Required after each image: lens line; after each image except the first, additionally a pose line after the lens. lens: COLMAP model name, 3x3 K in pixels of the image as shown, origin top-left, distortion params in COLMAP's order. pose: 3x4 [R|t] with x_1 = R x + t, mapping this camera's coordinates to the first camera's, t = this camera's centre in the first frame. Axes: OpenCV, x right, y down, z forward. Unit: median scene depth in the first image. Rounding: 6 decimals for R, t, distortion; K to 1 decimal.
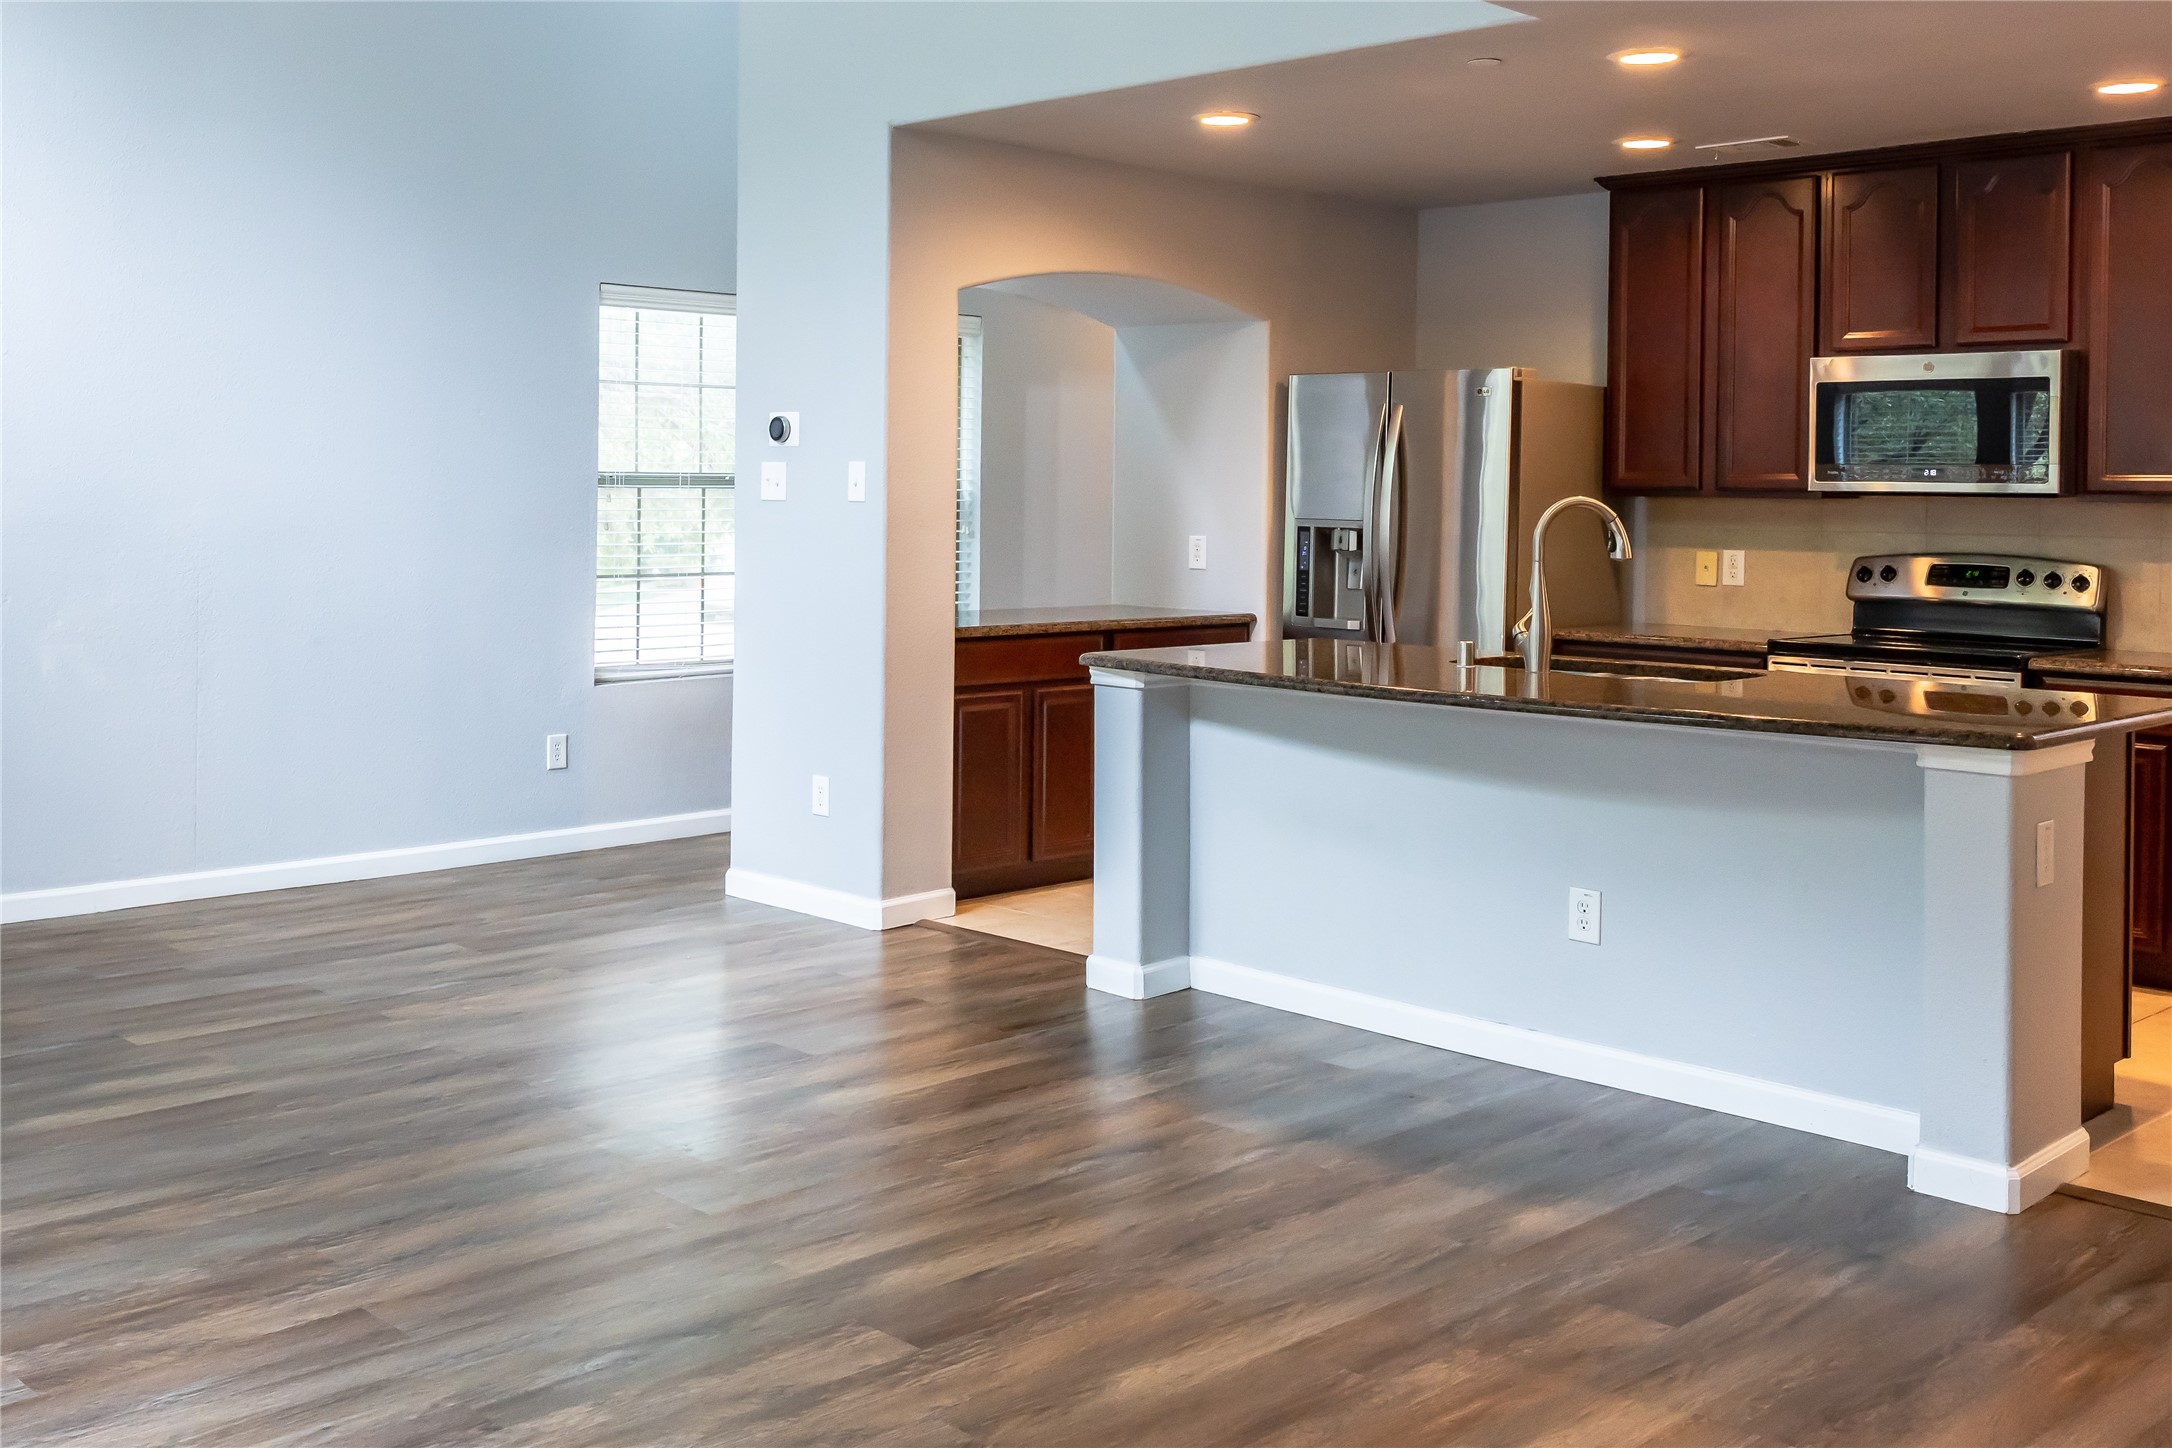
lens RADIAL K [[2221.6, 0, 1046.5], [0, 2221.6, 504.3], [0, 0, 1]] dist [0.003011, -0.016895]
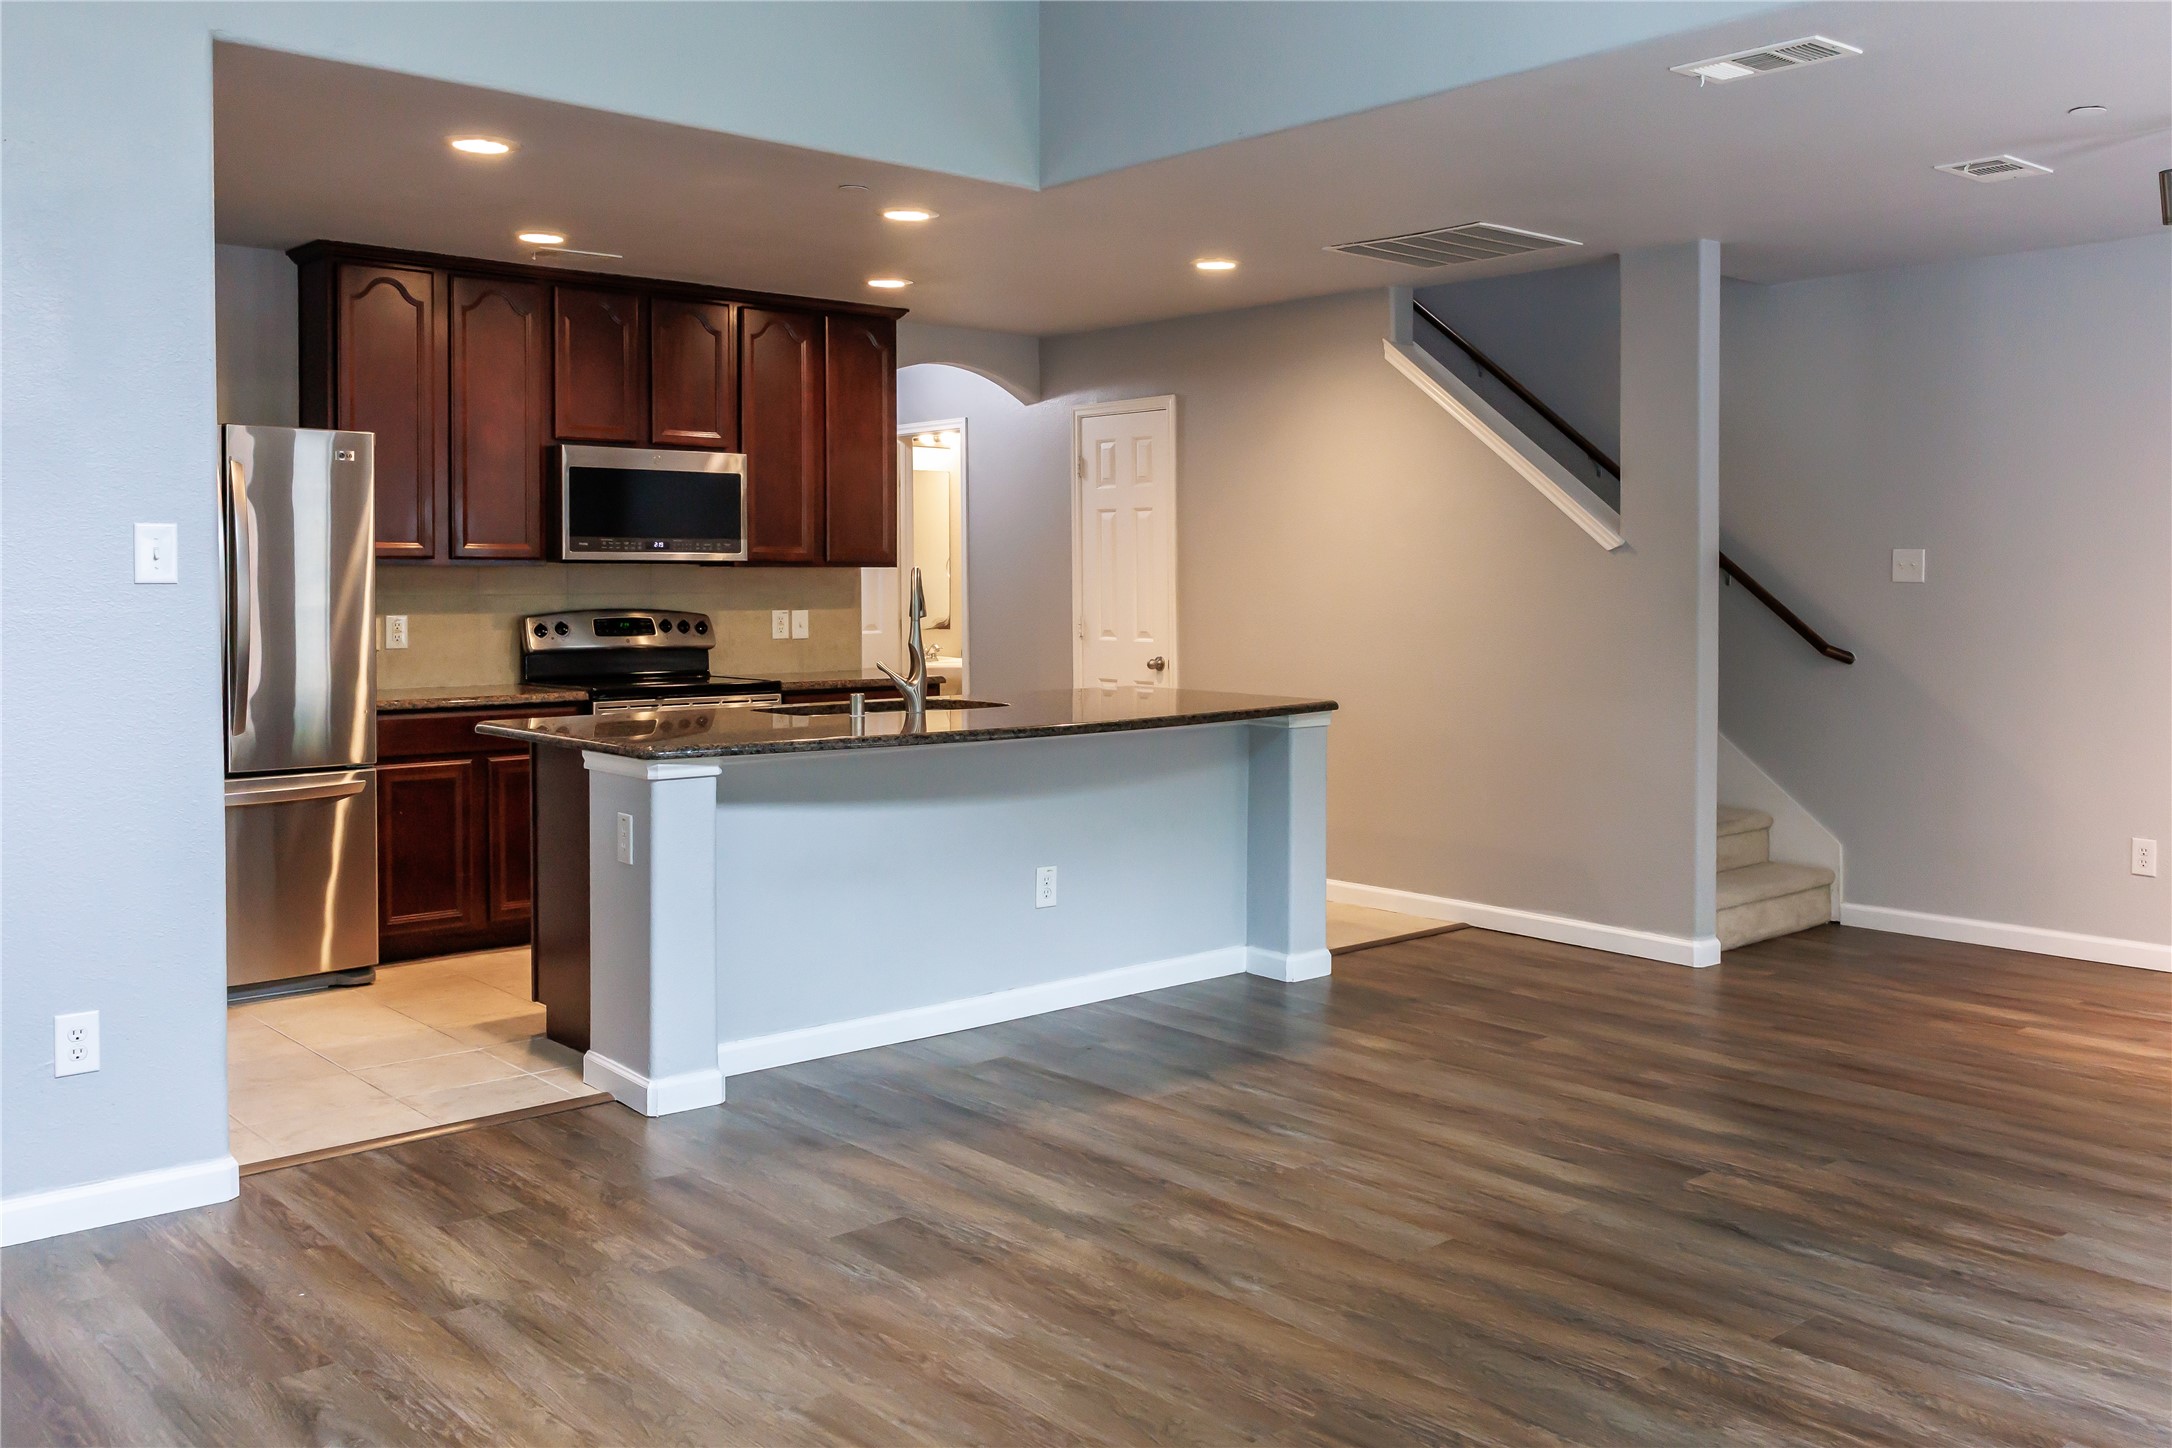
lens RADIAL K [[1838.4, 0, 1221.8], [0, 1838.4, 612.4], [0, 0, 1]] dist [0.006708, -0.019357]
pose [[0.009646, -0.034146, 0.999370, -0.627653], [0.003780, 0.999411, 0.034111, -0.010091], [-0.999946, 0.003448, 0.009769, 0.665480]]
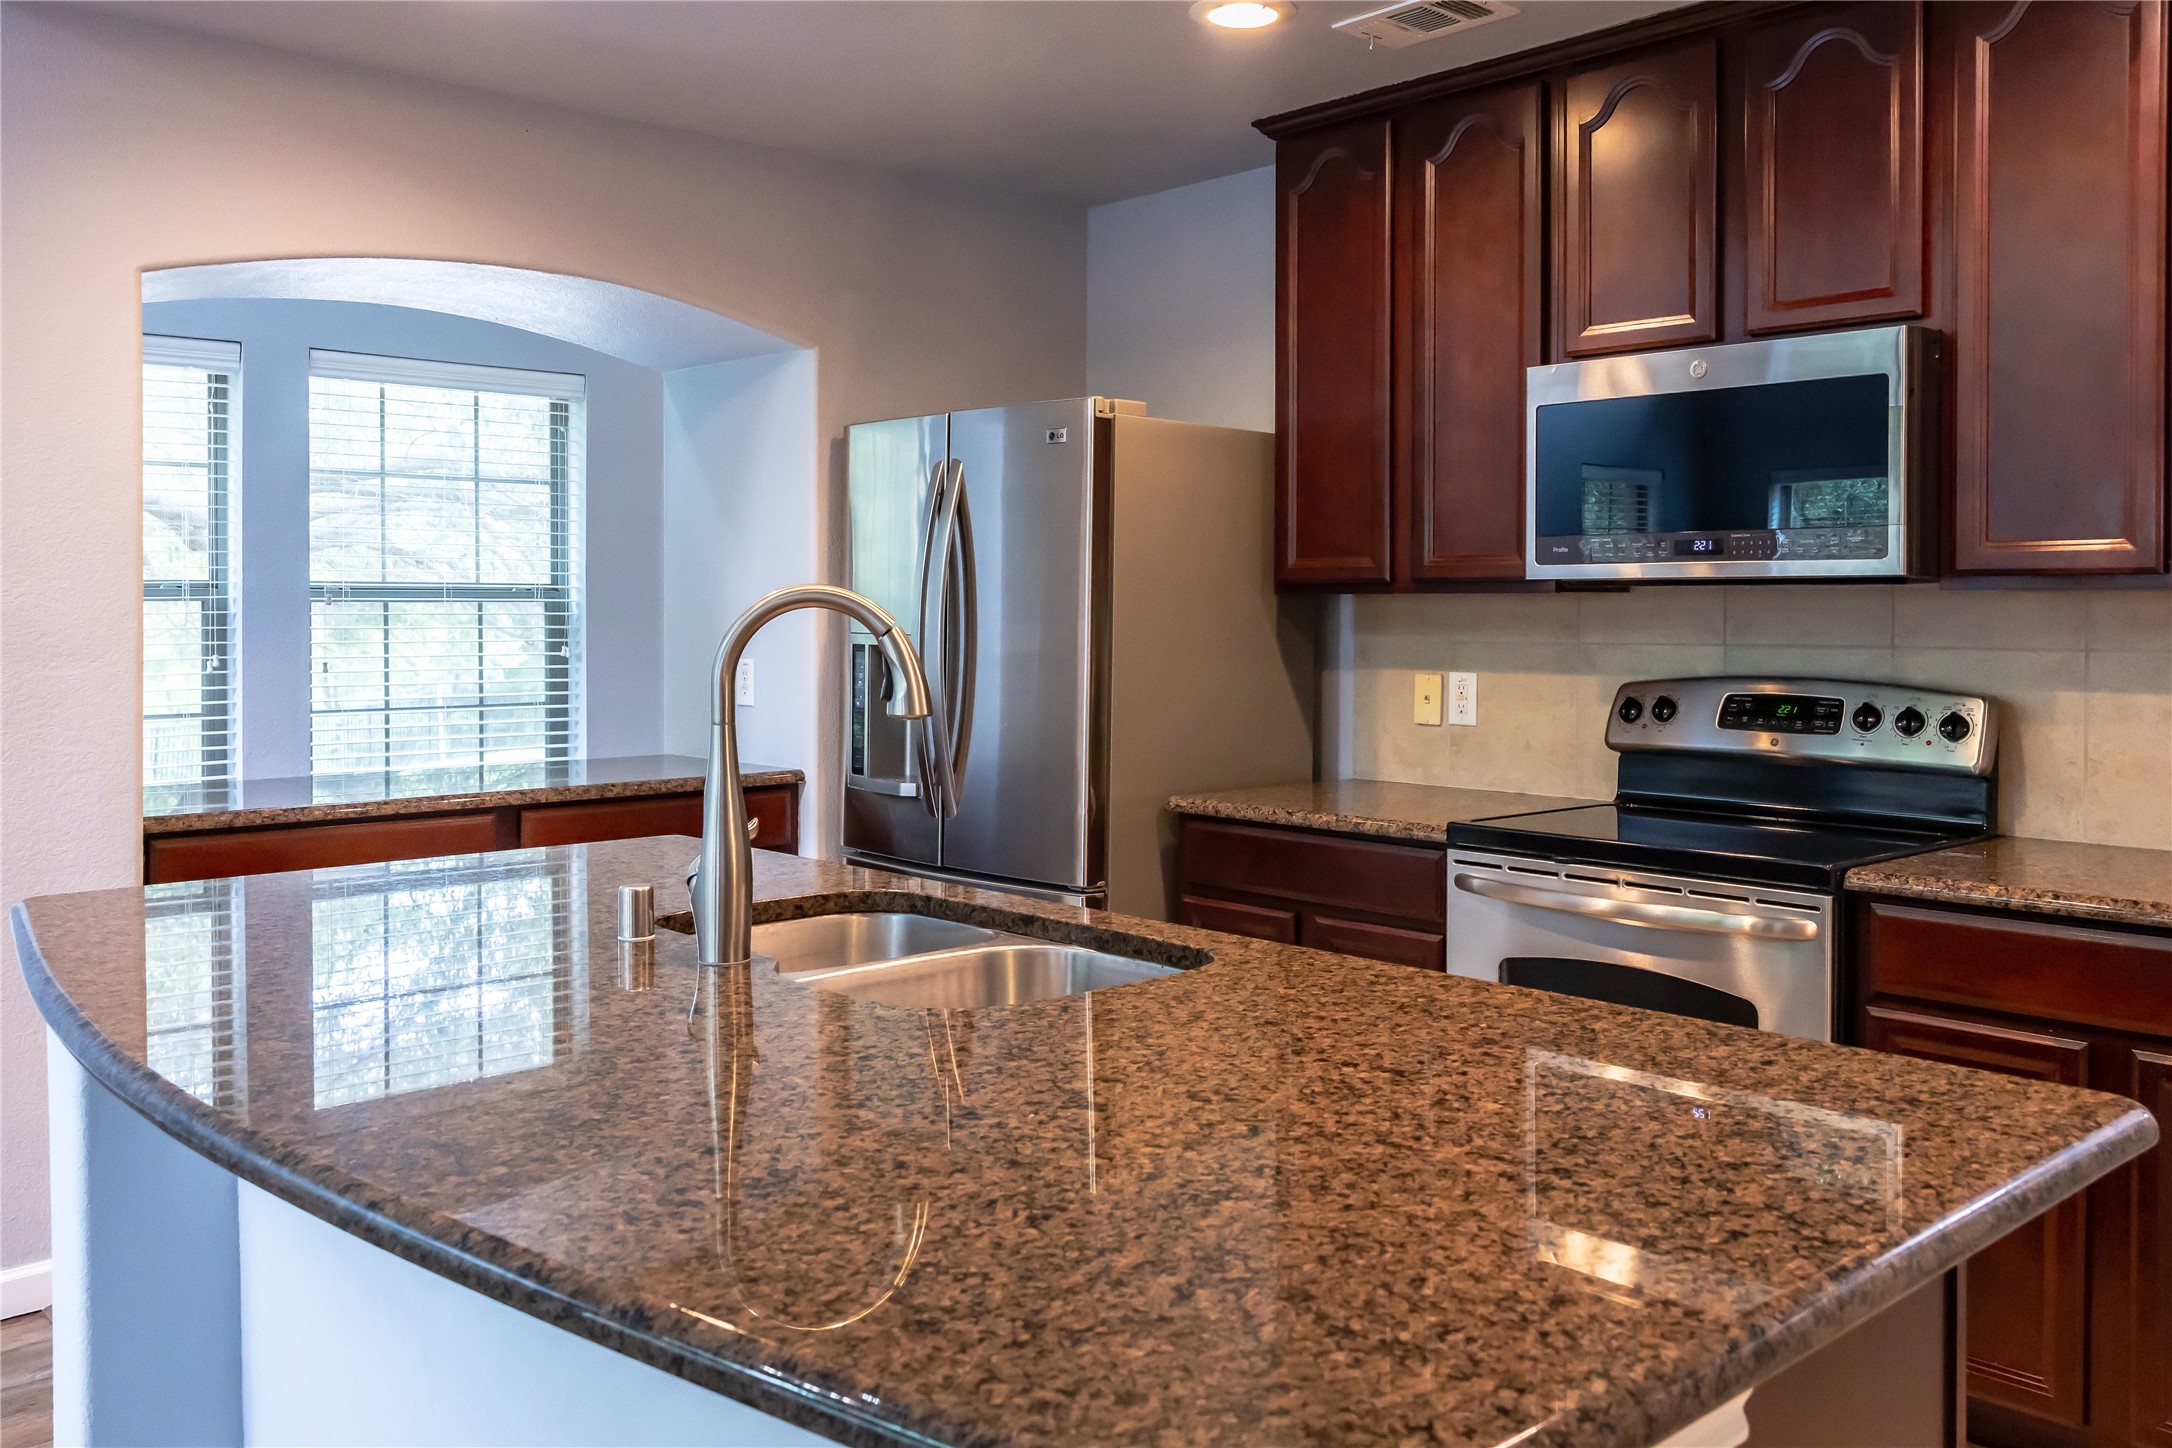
lens RADIAL K [[1817.8, 0, 1225.7], [0, 1817.8, 627.0], [0, 0, 1]] dist [0.009302, -0.034875]
pose [[0.999894, -0.013005, -0.006622, 0.269002], [0.013038, 0.999902, 0.005031, 0.003685], [0.006556, -0.005117, 0.999965, 0.501807]]
